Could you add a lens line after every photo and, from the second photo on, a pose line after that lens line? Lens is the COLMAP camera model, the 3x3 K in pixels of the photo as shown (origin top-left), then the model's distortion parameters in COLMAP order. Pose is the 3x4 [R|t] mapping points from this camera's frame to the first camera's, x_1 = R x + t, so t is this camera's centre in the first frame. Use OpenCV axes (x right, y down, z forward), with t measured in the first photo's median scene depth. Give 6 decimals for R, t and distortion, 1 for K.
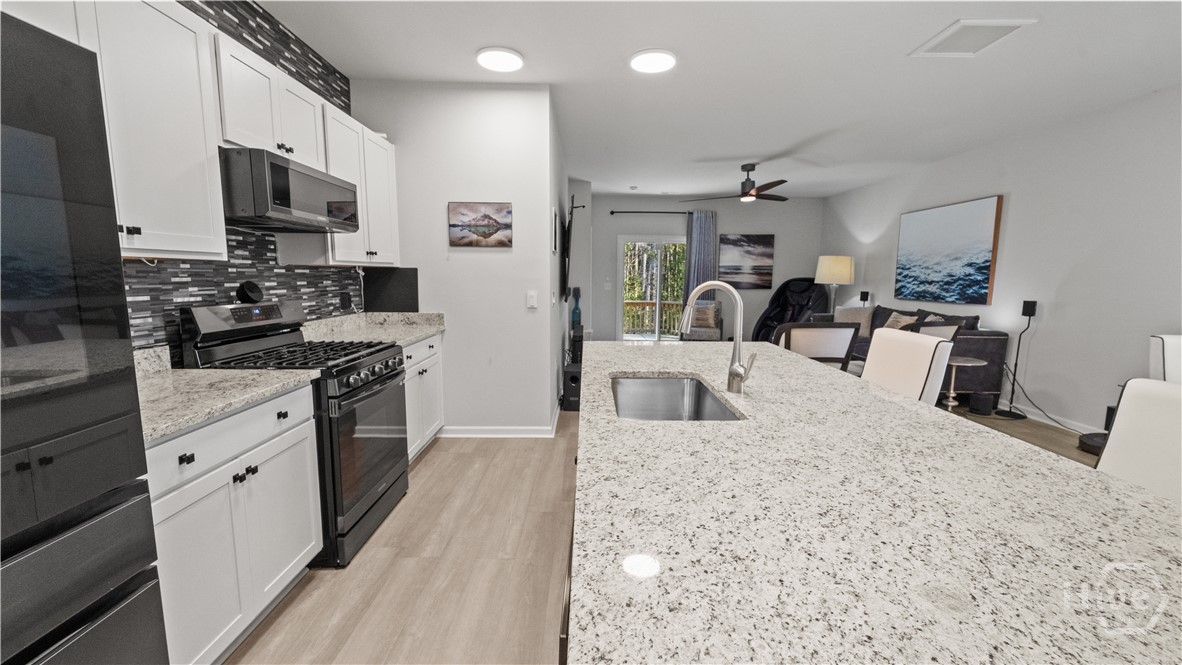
lens RADIAL K [[472.7, 0, 593.8], [0, 472.7, 333.1], [0, 0, 1]] dist [0.001404, -0.001361]
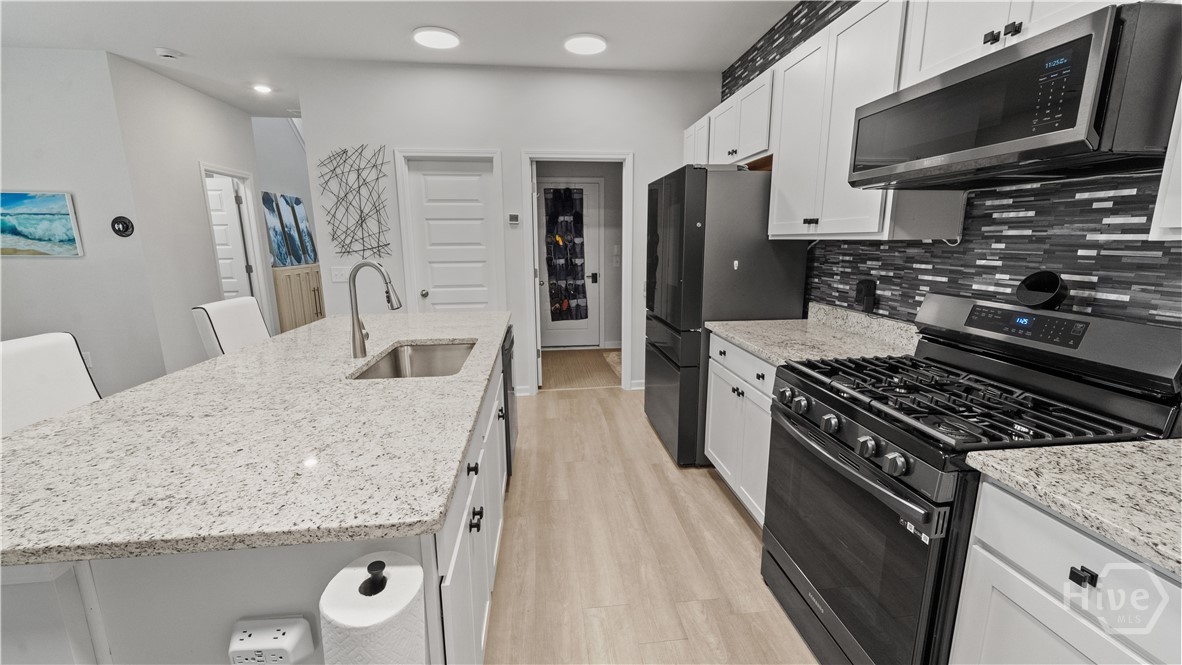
lens RADIAL K [[472.7, 0, 594.1], [0, 472.7, 333.0], [0, 0, 1]] dist [0.001404, -0.001361]
pose [[-0.993830, 0.018801, -0.109310, -0.043794], [-0.016465, 0.949602, 0.313025, -0.092927], [0.109686, 0.312893, -0.943434, 0.664564]]
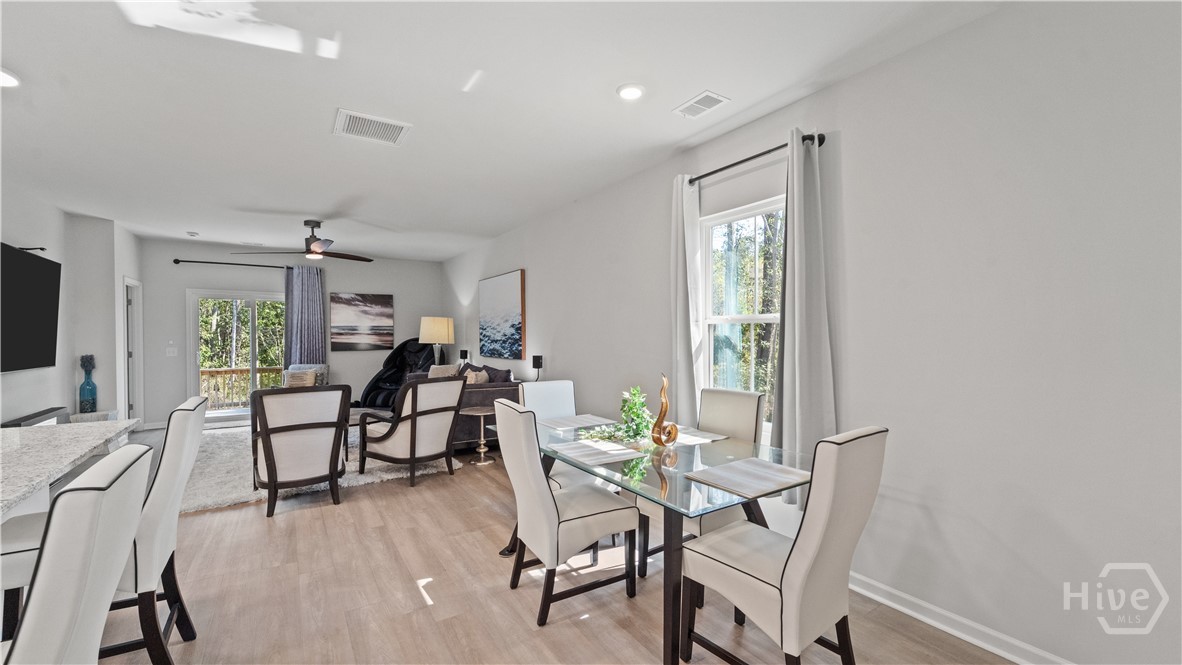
lens RADIAL K [[472.7, 0, 601.2], [0, 472.7, 337.6], [0, 0, 1]] dist [0.001404, -0.001361]
pose [[0.835725, -0.012258, 0.549011, 0.326983], [0.075421, 0.992839, -0.092642, 0.009315], [-0.543944, 0.118830, 0.830665, -0.088545]]
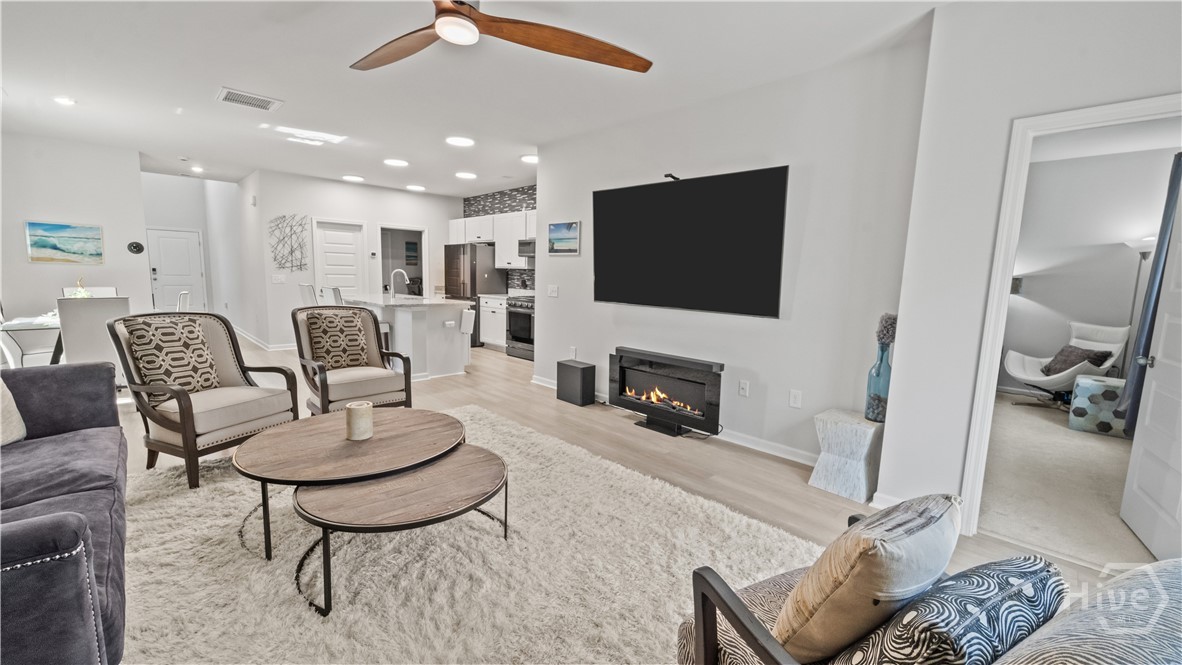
lens RADIAL K [[472.7, 0, 598.3], [0, 472.7, 336.7], [0, 0, 1]] dist [0.001404, -0.001361]
pose [[-0.711454, 0.064883, -0.699731, 0.573809], [-0.119812, 0.969950, 0.211758, -0.183977], [0.692444, 0.234492, -0.682301, 1.527205]]
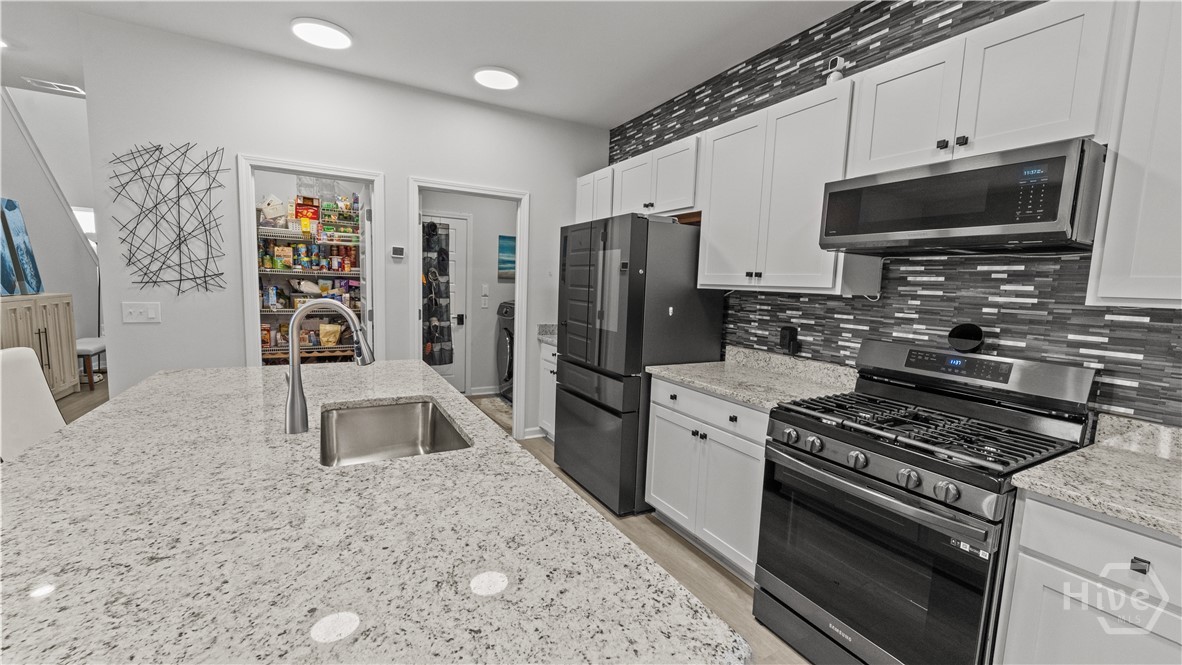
lens RADIAL K [[472.7, 0, 595.2], [0, 472.7, 335.1], [0, 0, 1]] dist [0.001404, -0.001361]
pose [[-0.872444, 0.011862, -0.488570, 0.078098], [-0.105007, 0.971806, 0.211108, -0.083416], [0.477300, 0.235483, -0.846601, 0.596826]]
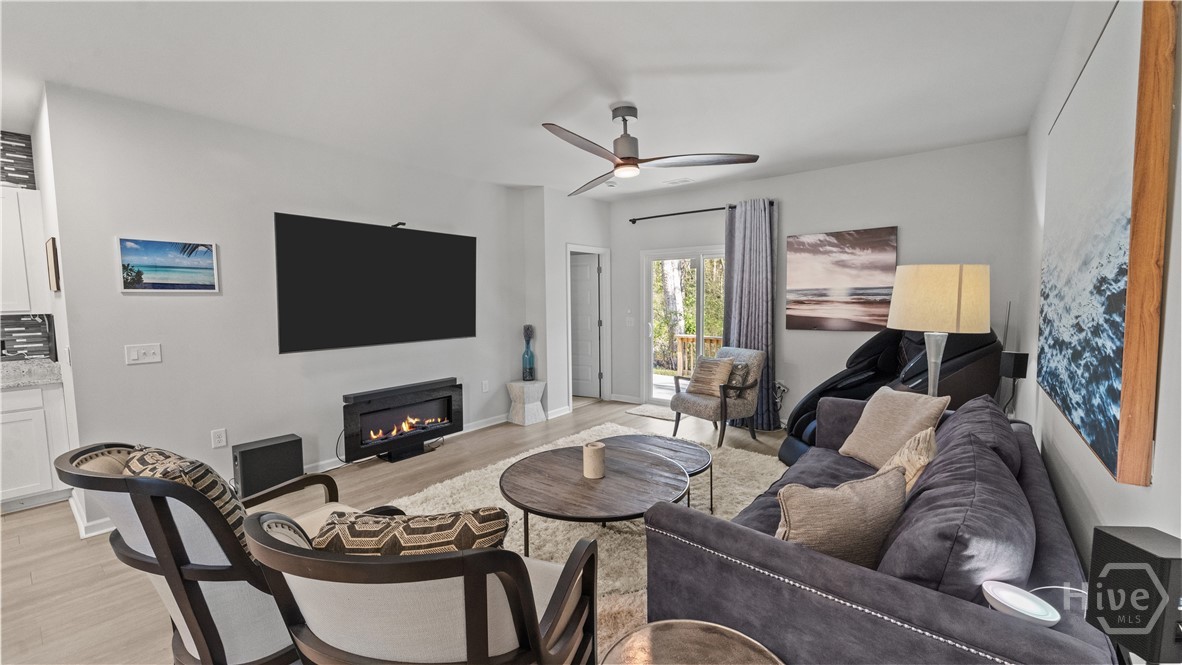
lens RADIAL K [[472.7, 0, 586.1], [0, 472.7, 340.6], [0, 0, 1]] dist [0.001404, -0.001361]
pose [[0.774572, 0.041673, -0.631111, 0.730465], [-0.059987, 0.998169, -0.007712, -0.098644], [0.629635, 0.043832, 0.775654, 0.644381]]
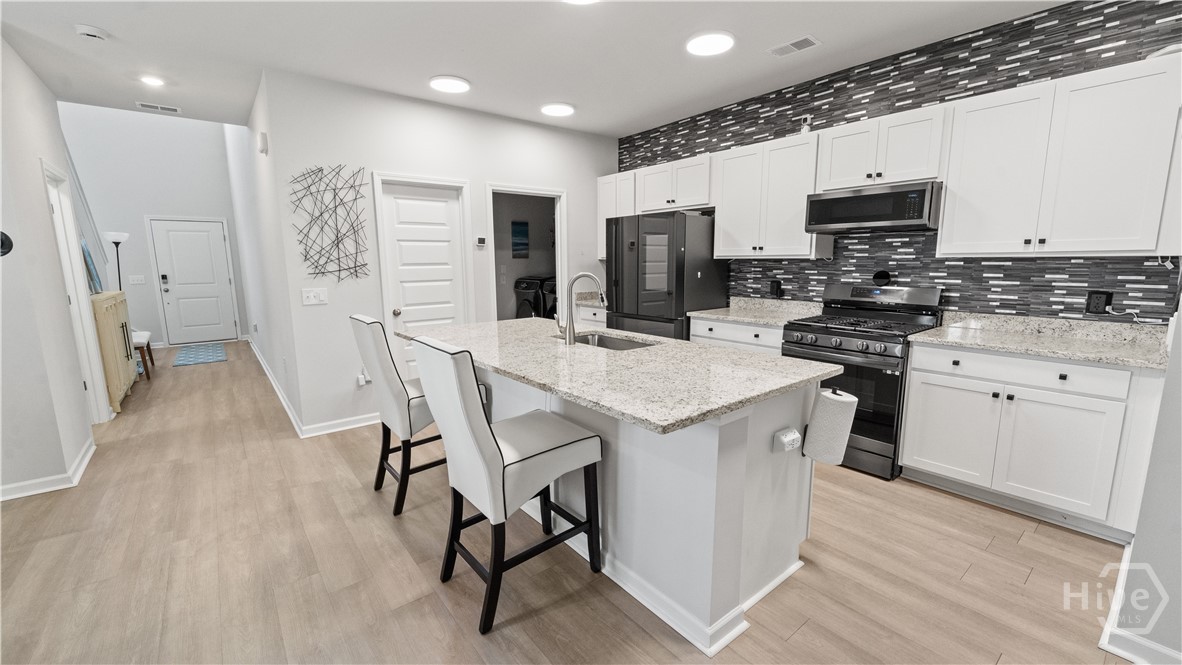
lens RADIAL K [[472.7, 0, 593.5], [0, 472.7, 334.7], [0, 0, 1]] dist [0.001404, -0.001361]
pose [[-0.781790, 0.095779, -0.616142, 0.374662], [-0.076082, 0.966097, 0.246716, -0.091563], [0.618883, 0.239757, -0.747998, 0.688259]]
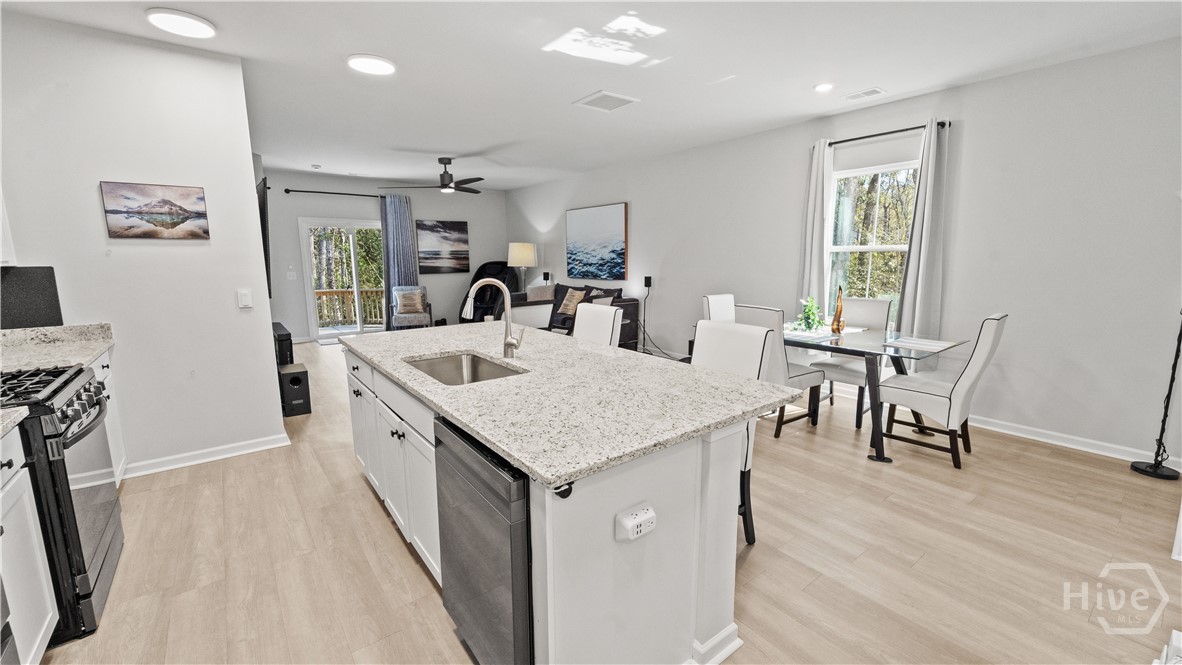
lens RADIAL K [[472.7, 0, 598.9], [0, 472.7, 335.0], [0, 0, 1]] dist [0.001404, -0.001361]
pose [[0.792424, -0.113086, 0.599397, -0.095482], [0.086403, 0.993566, 0.073225, -0.006222], [-0.603821, -0.006235, 0.797096, -0.081016]]
